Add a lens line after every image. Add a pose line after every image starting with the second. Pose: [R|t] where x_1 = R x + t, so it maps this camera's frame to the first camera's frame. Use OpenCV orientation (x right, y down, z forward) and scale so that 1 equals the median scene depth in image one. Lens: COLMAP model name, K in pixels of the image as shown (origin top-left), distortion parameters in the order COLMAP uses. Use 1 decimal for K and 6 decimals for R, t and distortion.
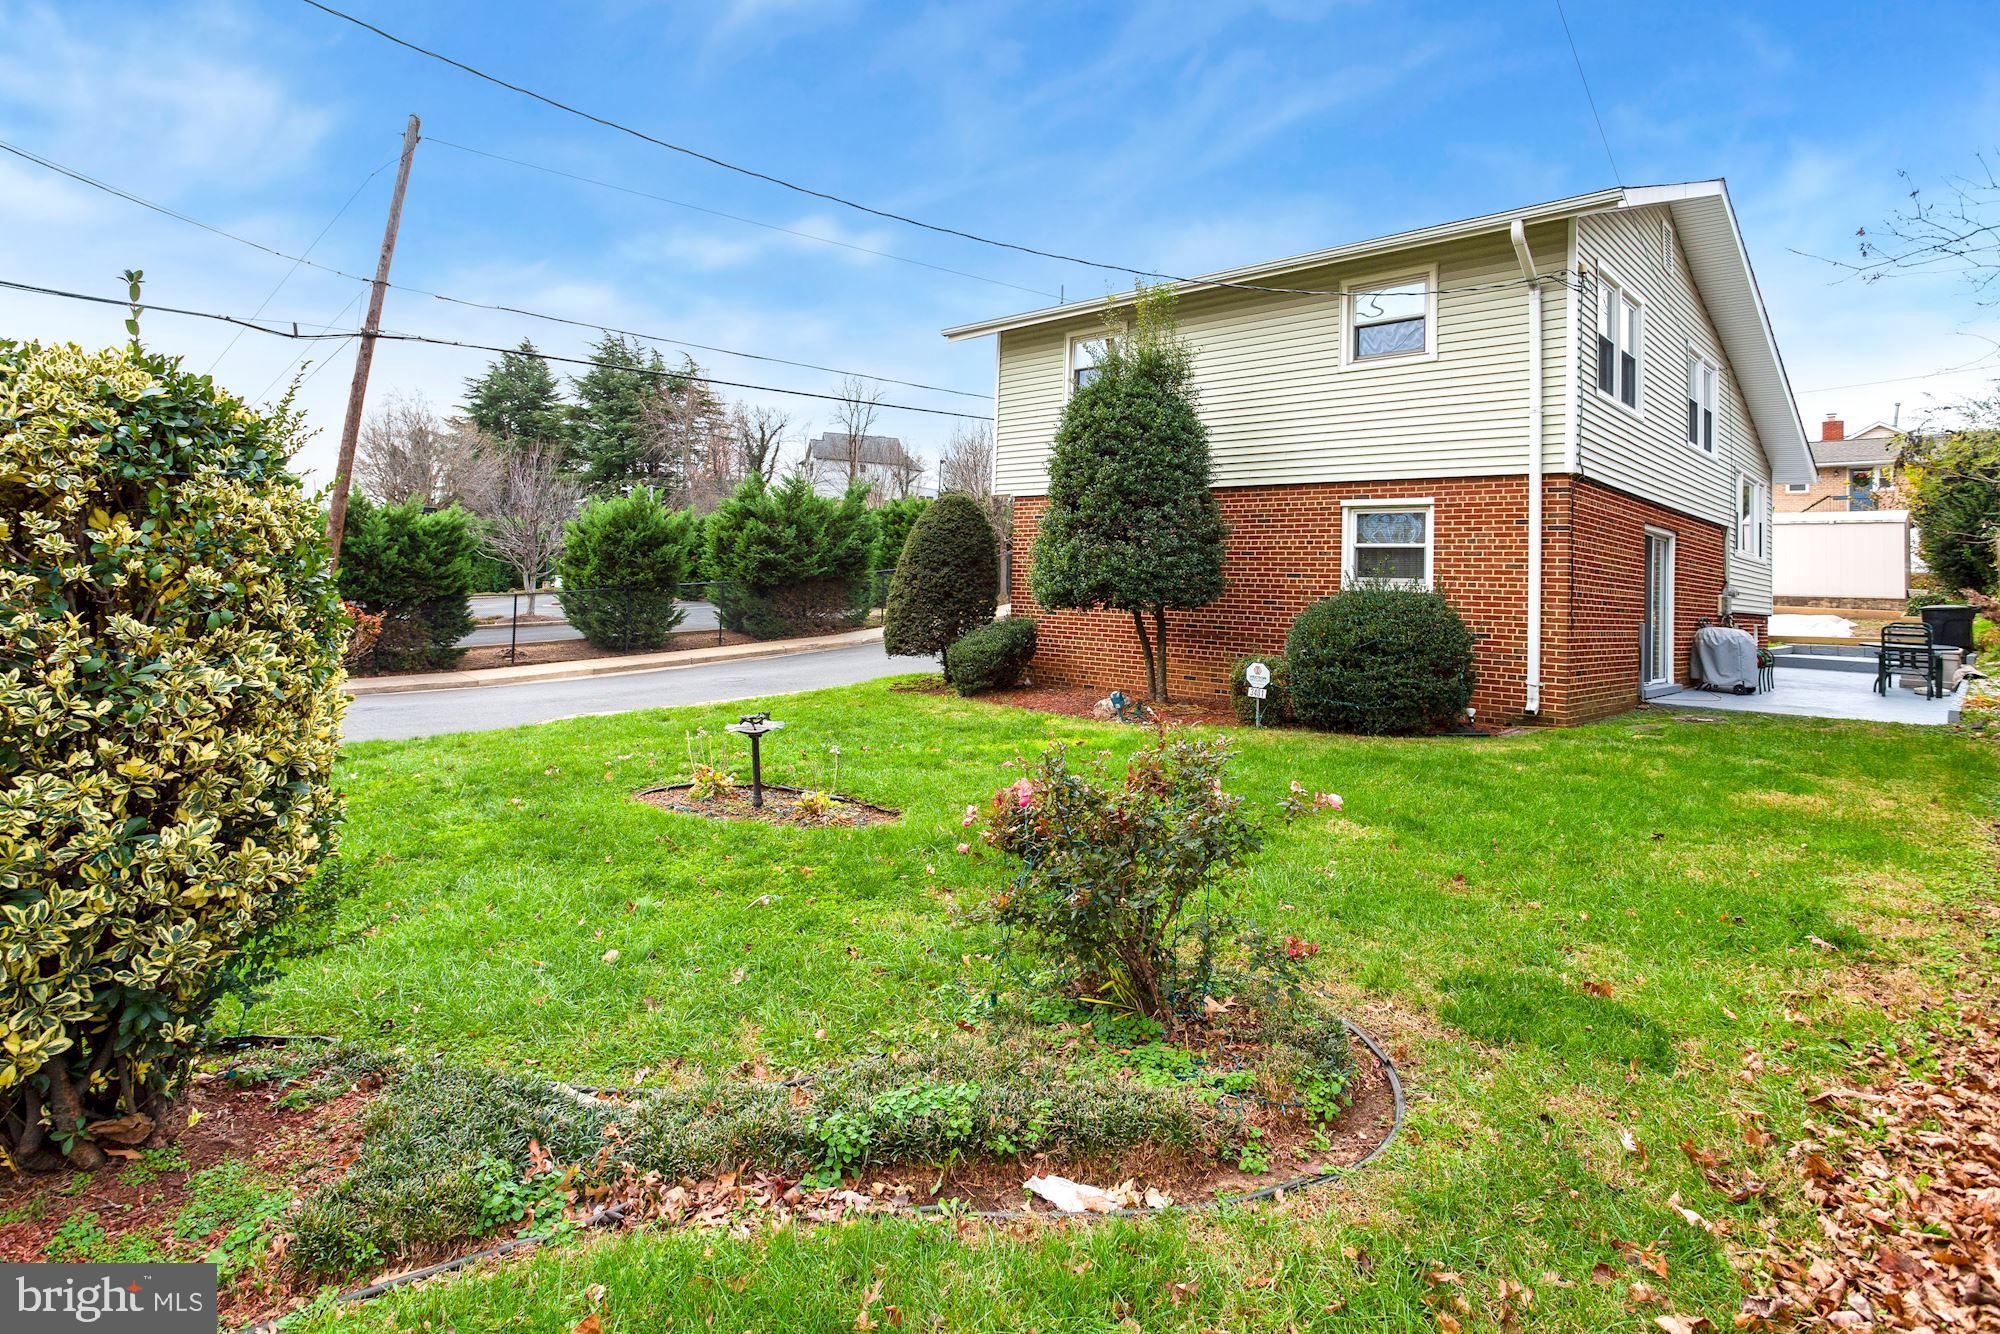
lens RADIAL K [[1015.4, 0, 1009.4], [0, 1015.4, 531.2], [0, 0, 1]] dist [-0.025876, 0.008004]
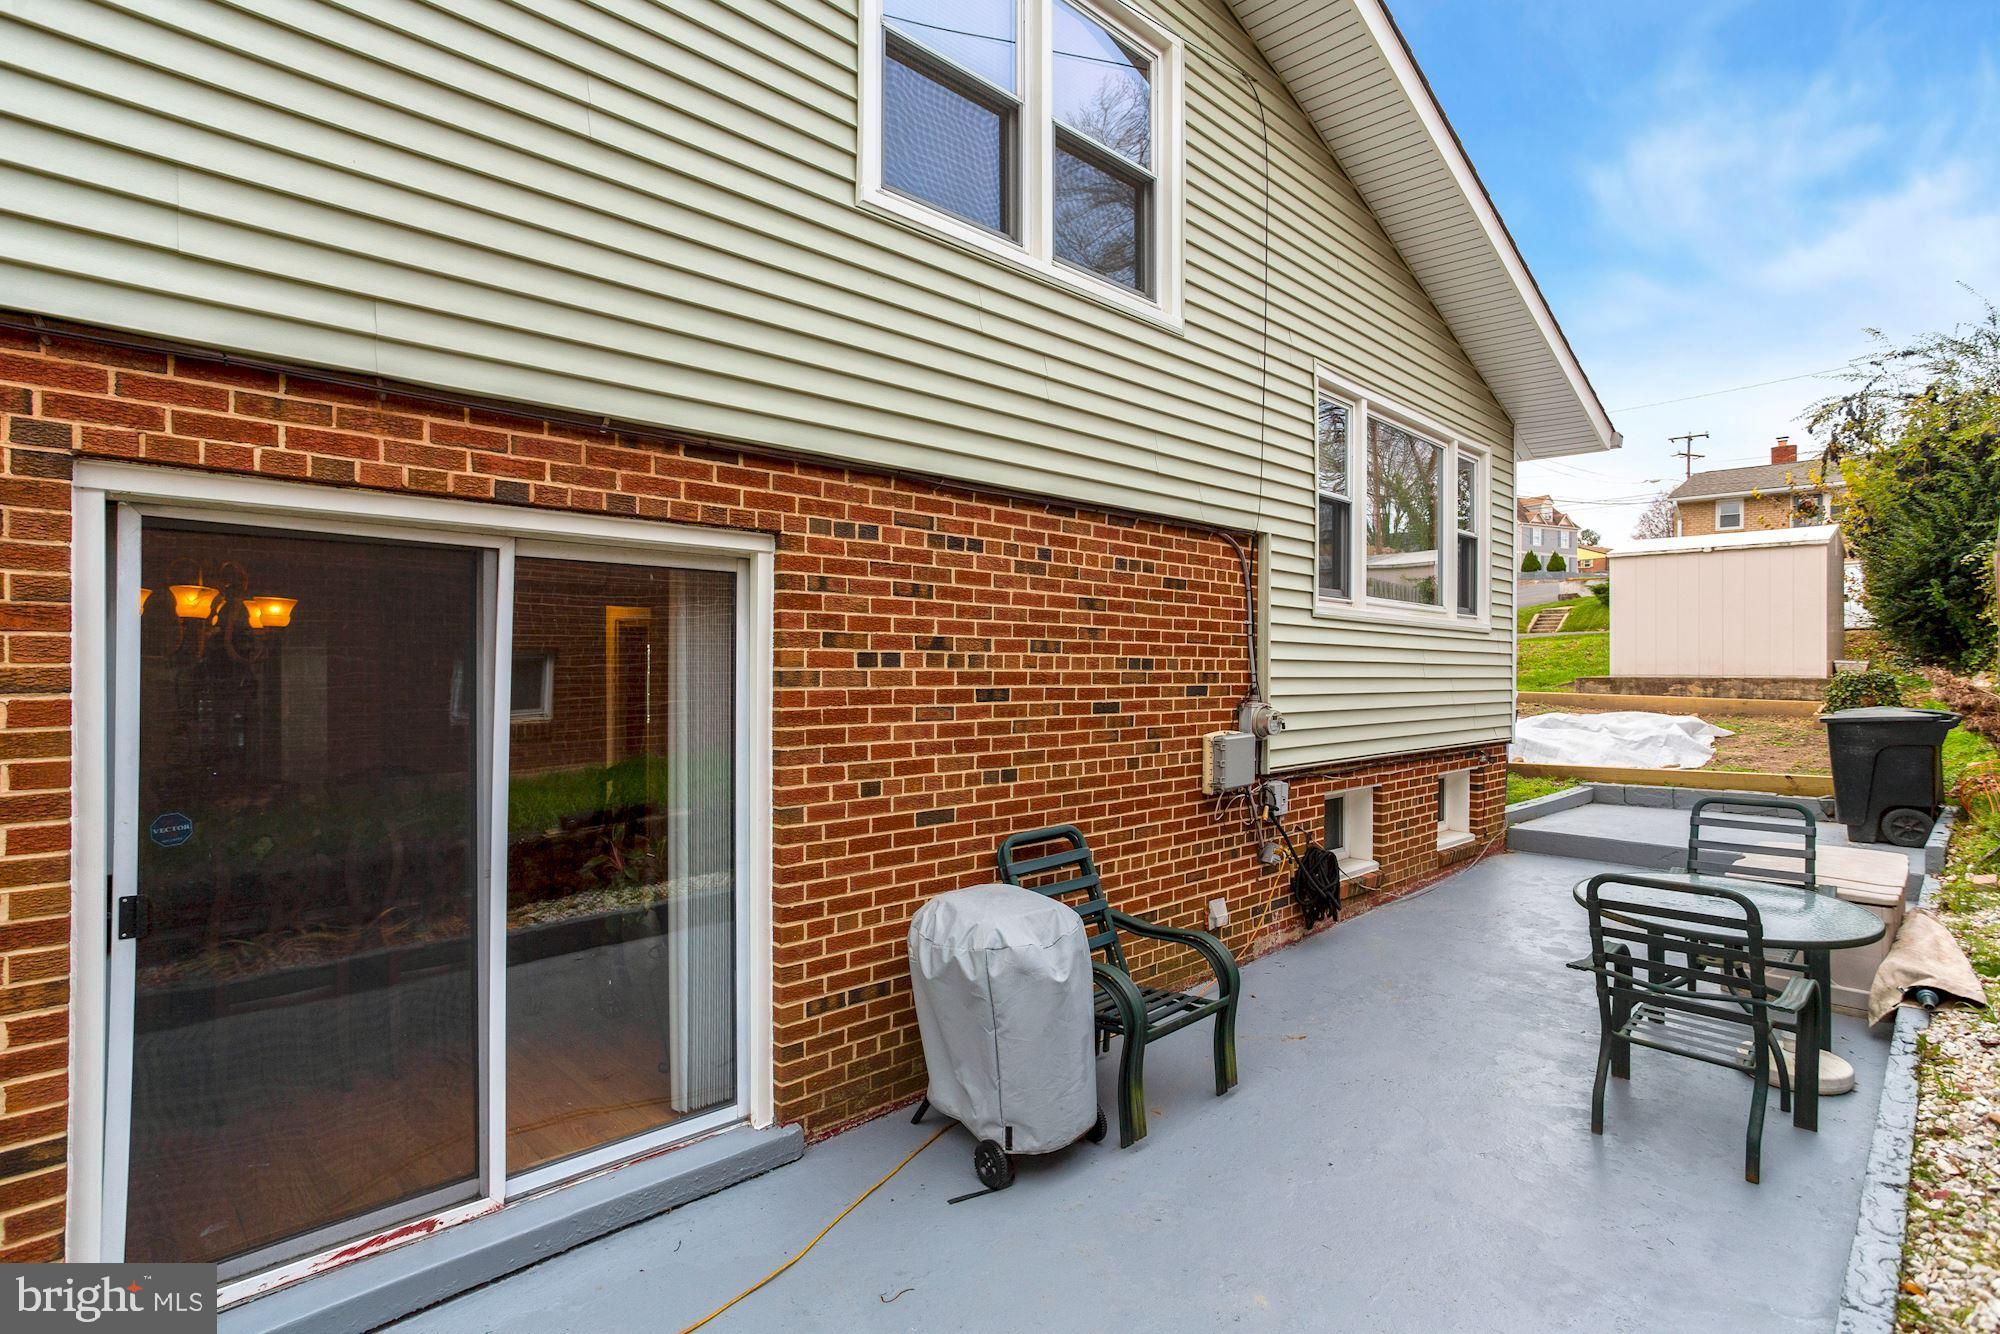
lens RADIAL K [[1015.4, 0, 1005.2], [0, 1015.4, 666.7], [0, 0, 1]] dist [-0.025876, 0.008004]
pose [[0.999353, -0.033970, 0.011783, 0.406017], [0.033231, 0.997757, 0.058106, 0.011756], [-0.013730, -0.057677, 0.998241, 0.421069]]
